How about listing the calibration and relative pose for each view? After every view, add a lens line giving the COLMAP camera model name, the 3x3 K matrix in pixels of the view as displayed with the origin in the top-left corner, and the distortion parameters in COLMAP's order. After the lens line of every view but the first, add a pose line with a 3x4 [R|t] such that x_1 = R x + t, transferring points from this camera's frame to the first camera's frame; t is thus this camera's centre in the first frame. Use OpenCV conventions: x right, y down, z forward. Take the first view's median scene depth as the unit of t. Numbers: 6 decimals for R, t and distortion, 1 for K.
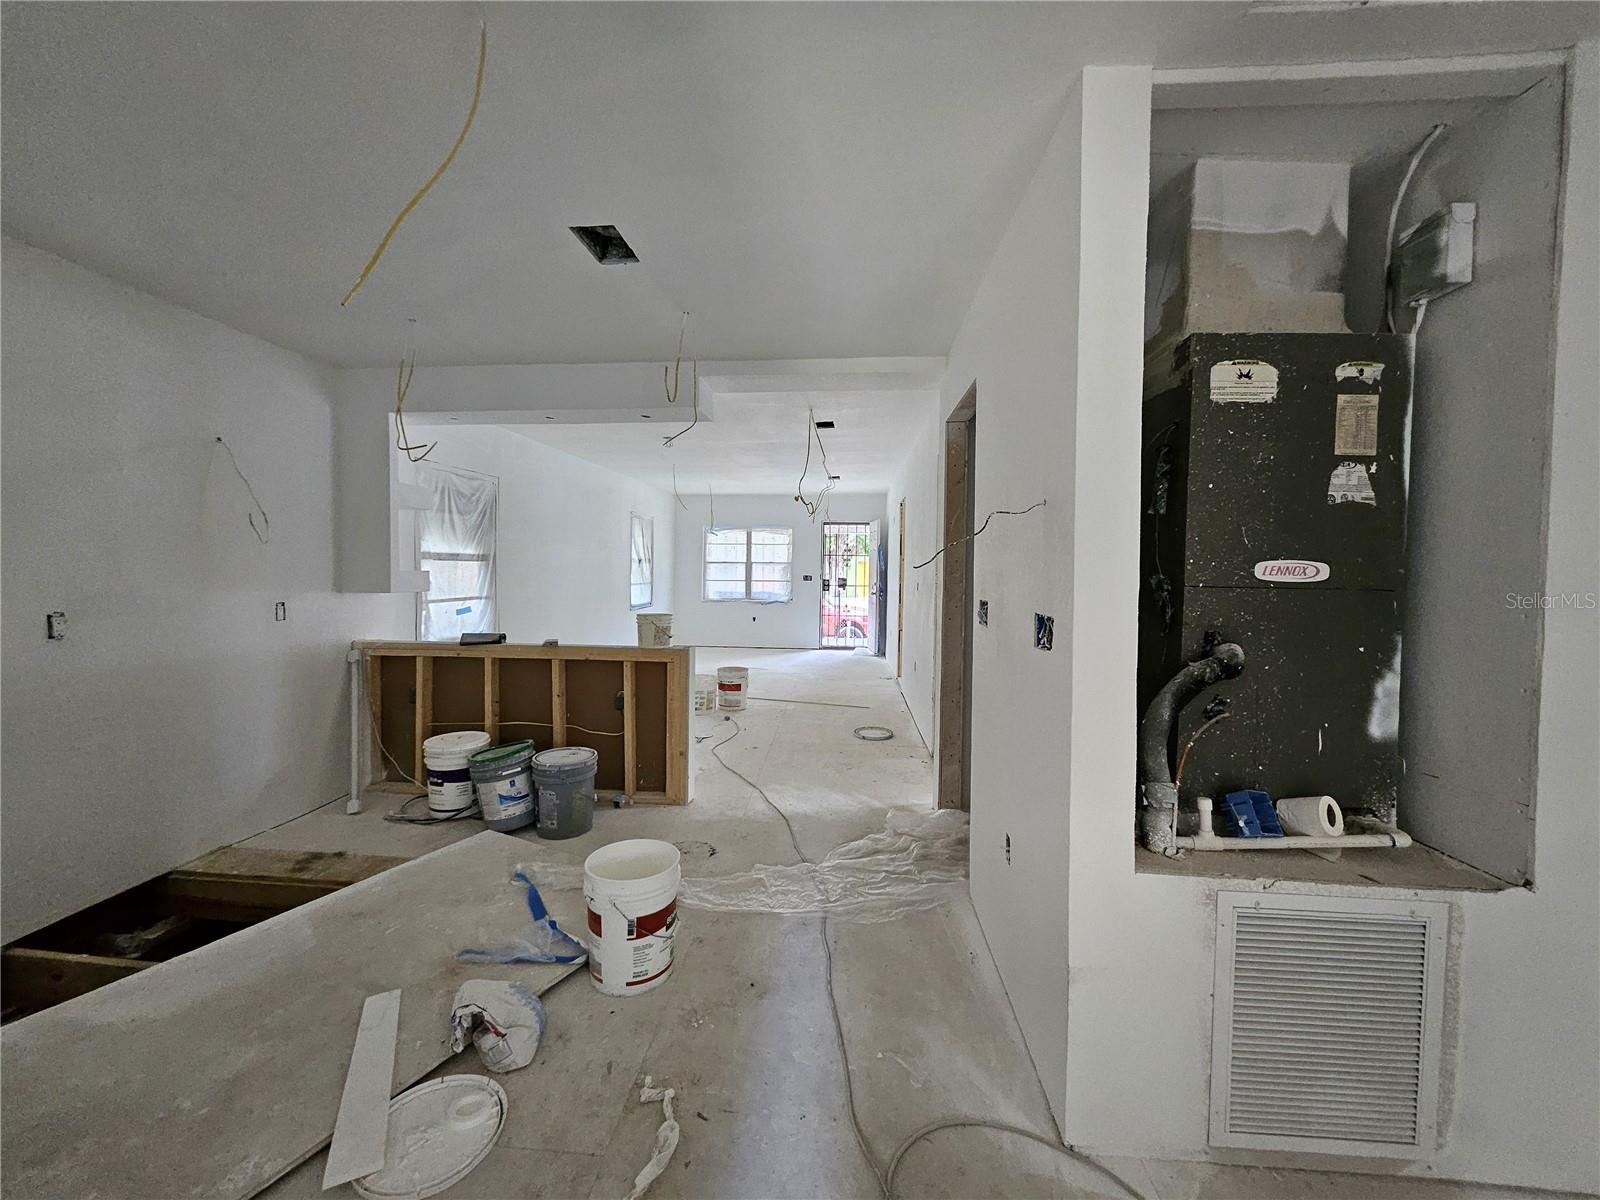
lens RADIAL K [[635.8, 0, 794.6], [0, 635.8, 591.5], [0, 0, 1]] dist [-0.001243, -0.000255]
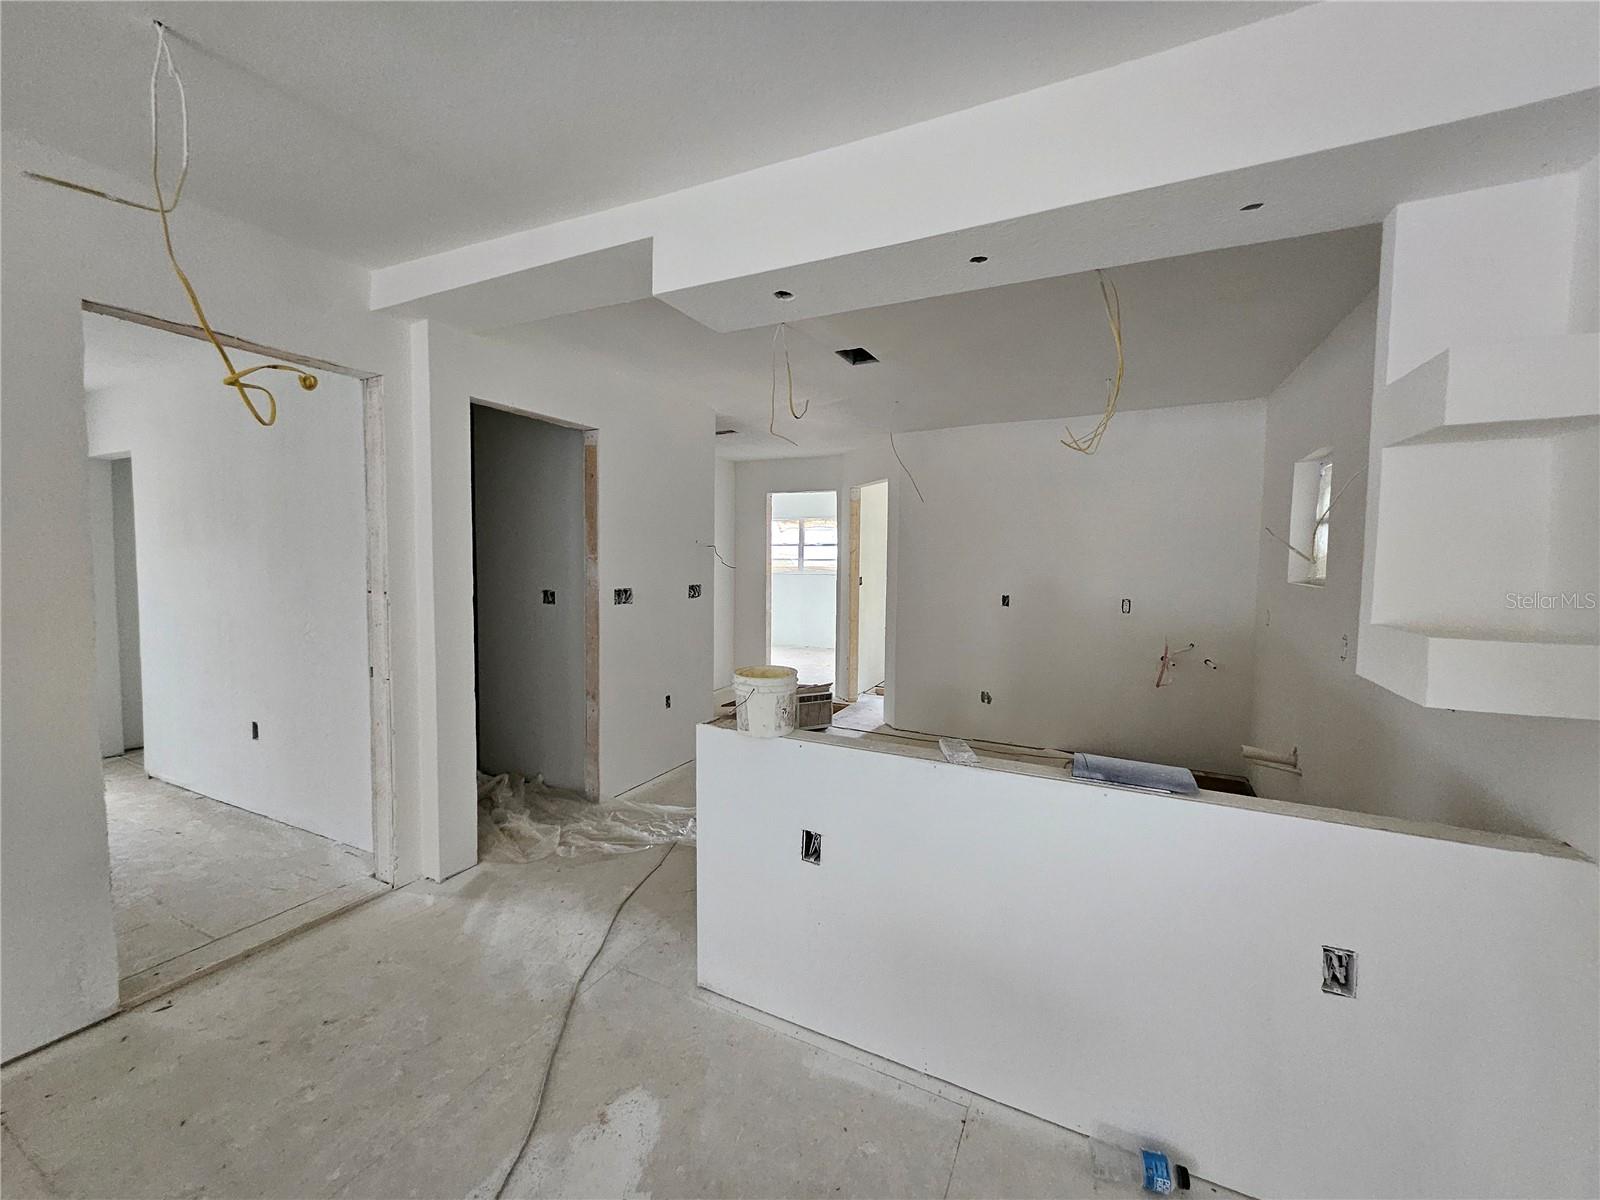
lens RADIAL K [[635.8, 0, 794.6], [0, 635.8, 591.5], [0, 0, 1]] dist [-0.001243, -0.000255]
pose [[-0.927364, -0.037572, 0.372268, -0.429571], [-0.006466, 0.996406, 0.084457, -0.071014], [-0.374104, 0.075915, -0.924274, 1.454397]]
